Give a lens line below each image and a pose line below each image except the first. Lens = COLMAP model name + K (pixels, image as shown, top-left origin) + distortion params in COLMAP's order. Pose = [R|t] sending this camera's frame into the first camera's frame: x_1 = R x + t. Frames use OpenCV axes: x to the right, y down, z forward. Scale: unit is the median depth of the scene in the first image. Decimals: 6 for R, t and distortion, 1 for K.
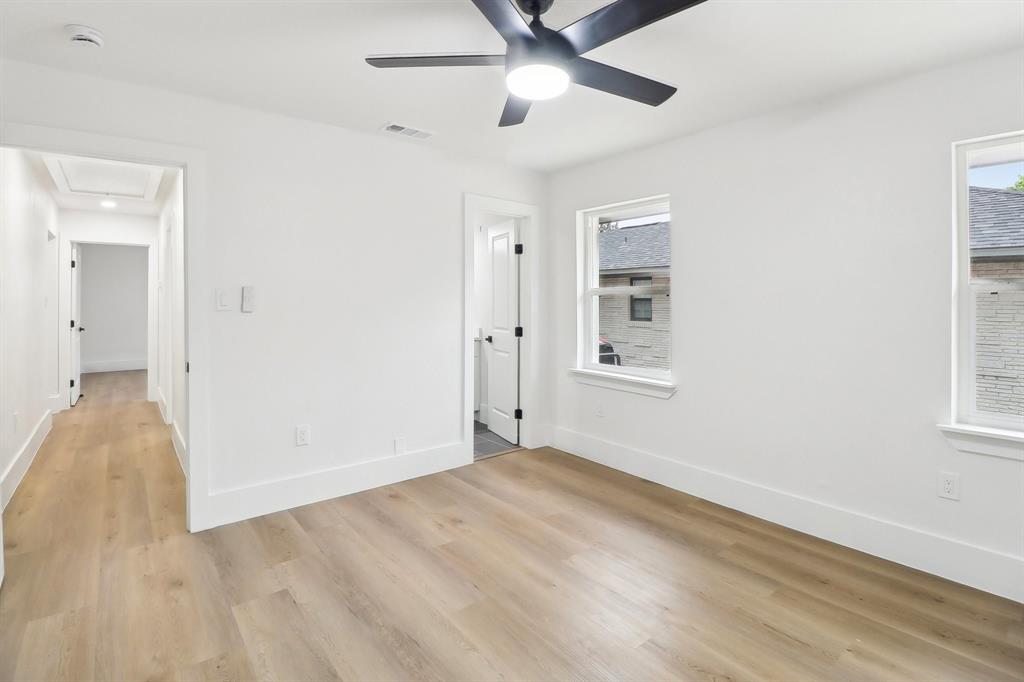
lens RADIAL K [[506.0, 0, 512.4], [0, 506.0, 308.0], [0, 0, 1]] dist [-0.033436, 0.000239]
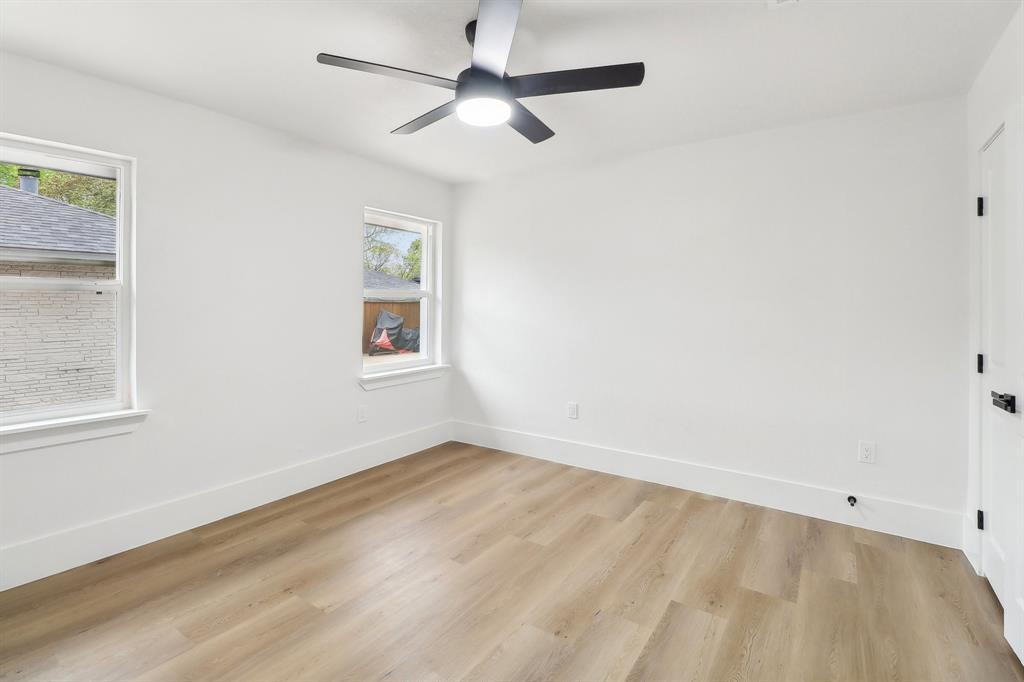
lens RADIAL K [[487.2, 0, 497.0], [0, 487.2, 322.3], [0, 0, 1]] dist [-0.000185, -0.000216]
pose [[-0.280548, -0.041967, 0.958922, -0.325943], [0.007435, 0.998919, 0.045893, -0.008383], [-0.959811, 0.020005, -0.279933, 0.411449]]
